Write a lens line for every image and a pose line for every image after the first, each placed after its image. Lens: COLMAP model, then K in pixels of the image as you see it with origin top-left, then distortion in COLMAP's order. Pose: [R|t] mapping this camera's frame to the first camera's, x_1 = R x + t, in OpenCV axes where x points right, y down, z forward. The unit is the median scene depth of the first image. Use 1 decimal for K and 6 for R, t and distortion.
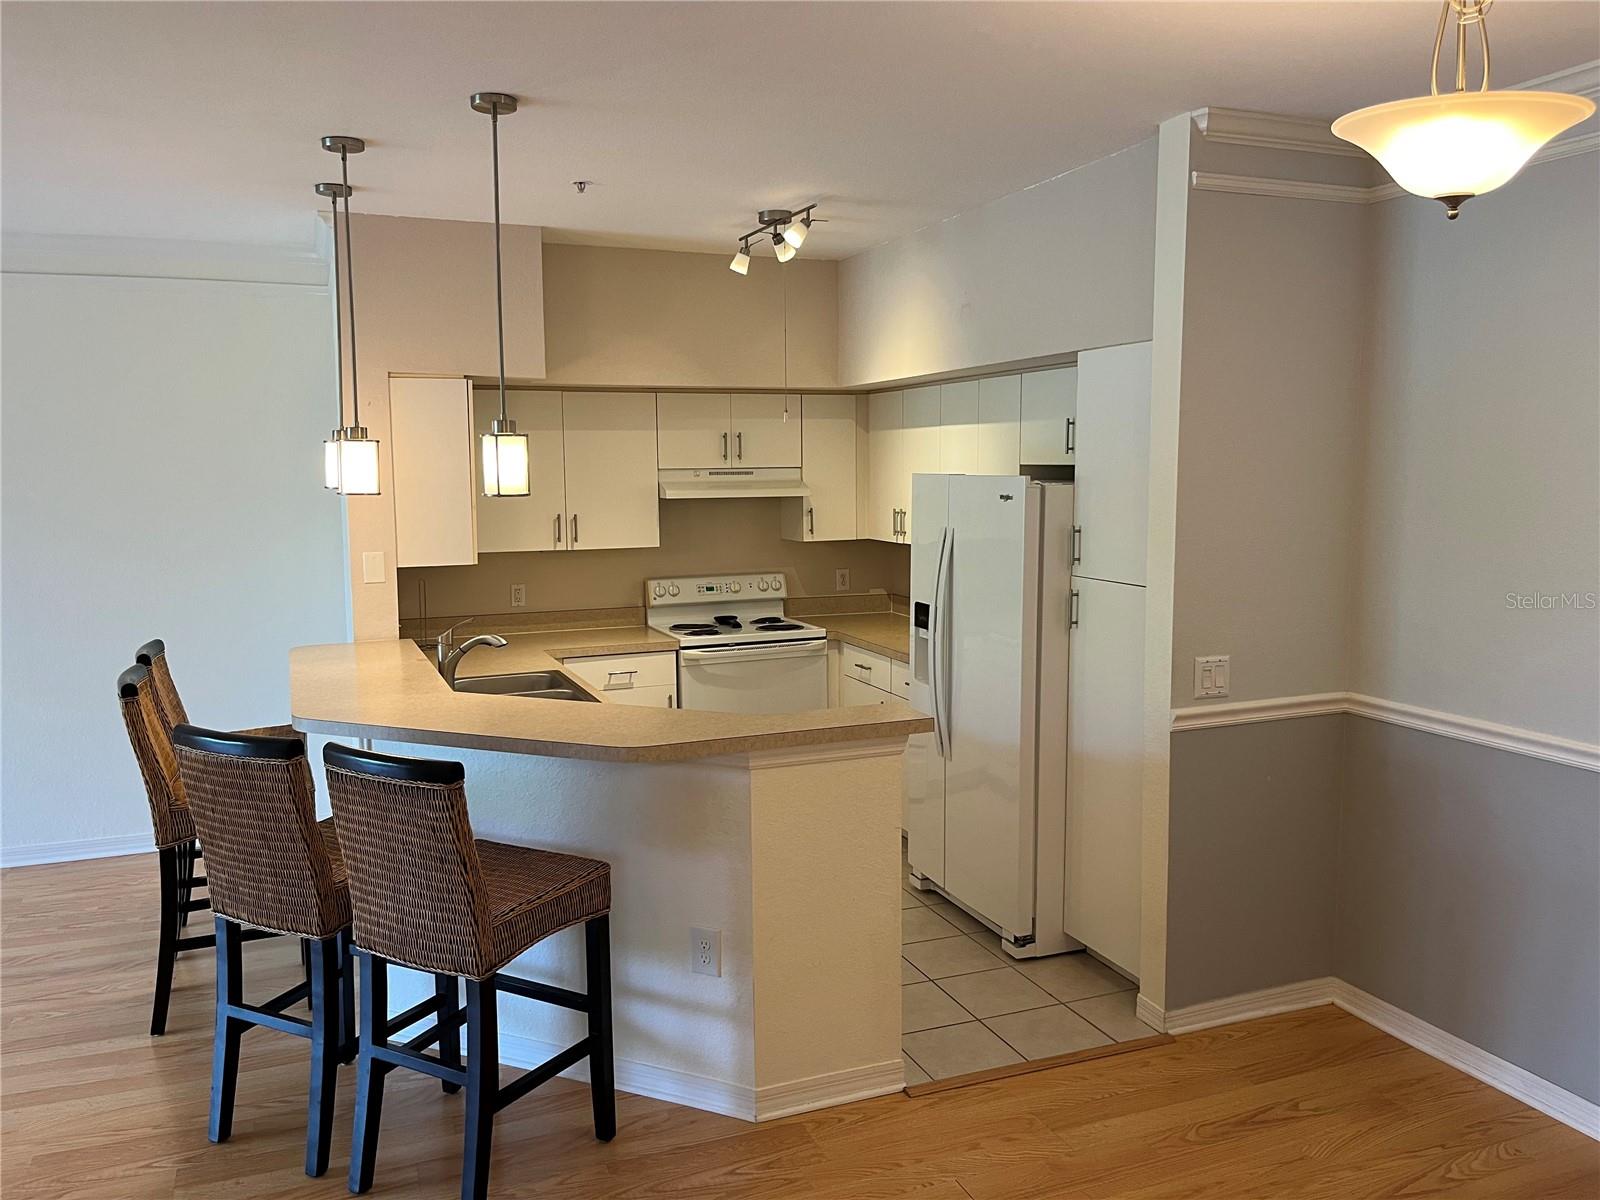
lens RADIAL K [[1225.2, 0, 792.3], [0, 1225.2, 601.3], [0, 0, 1]] dist [0.049622, -0.063713]
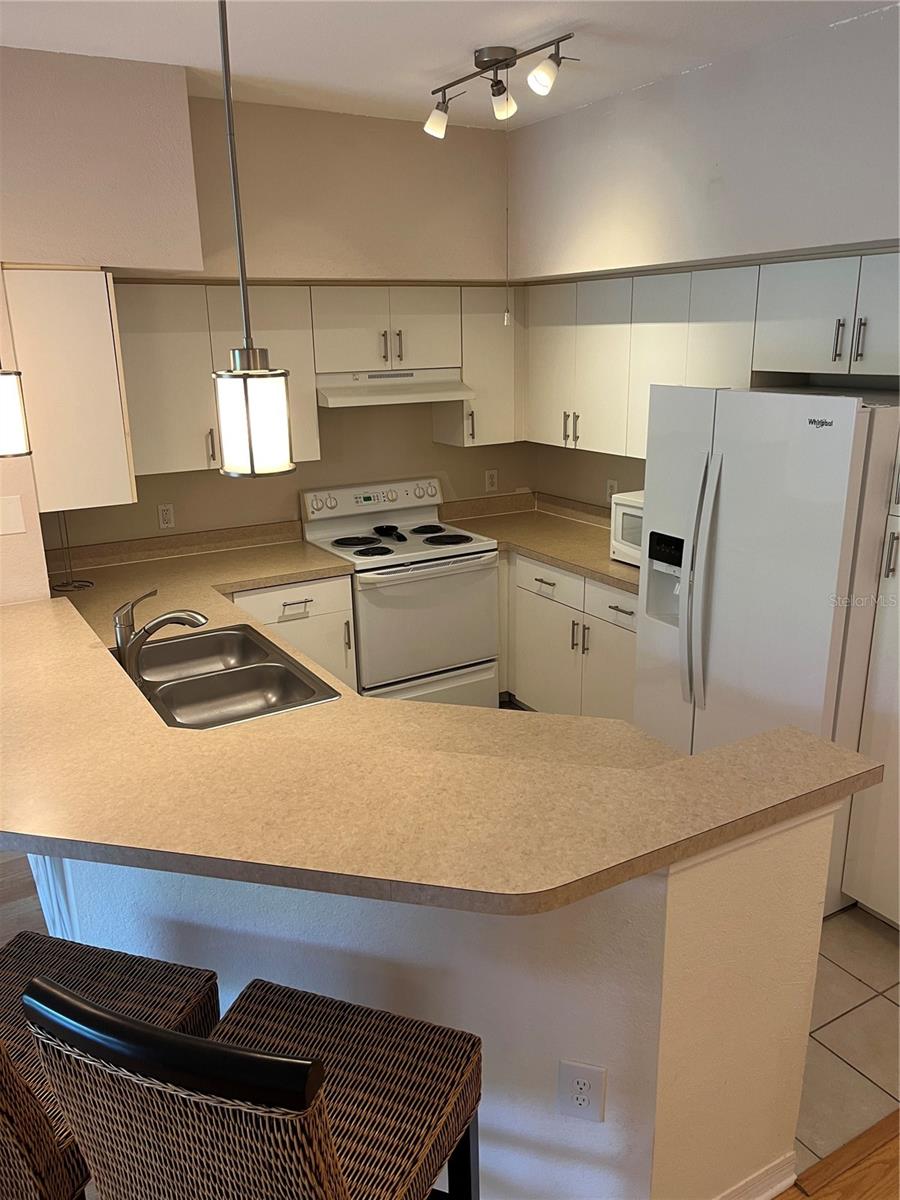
lens RADIAL K [[918.9, 0, 453.3], [0, 918.9, 605.3], [0, 0, 1]] dist [0.049622, -0.063713]
pose [[0.987815, -0.052687, 0.146443, -0.117502], [0.026416, 0.984061, 0.175860, -0.056210], [-0.153374, -0.169848, 0.973462, 0.288278]]
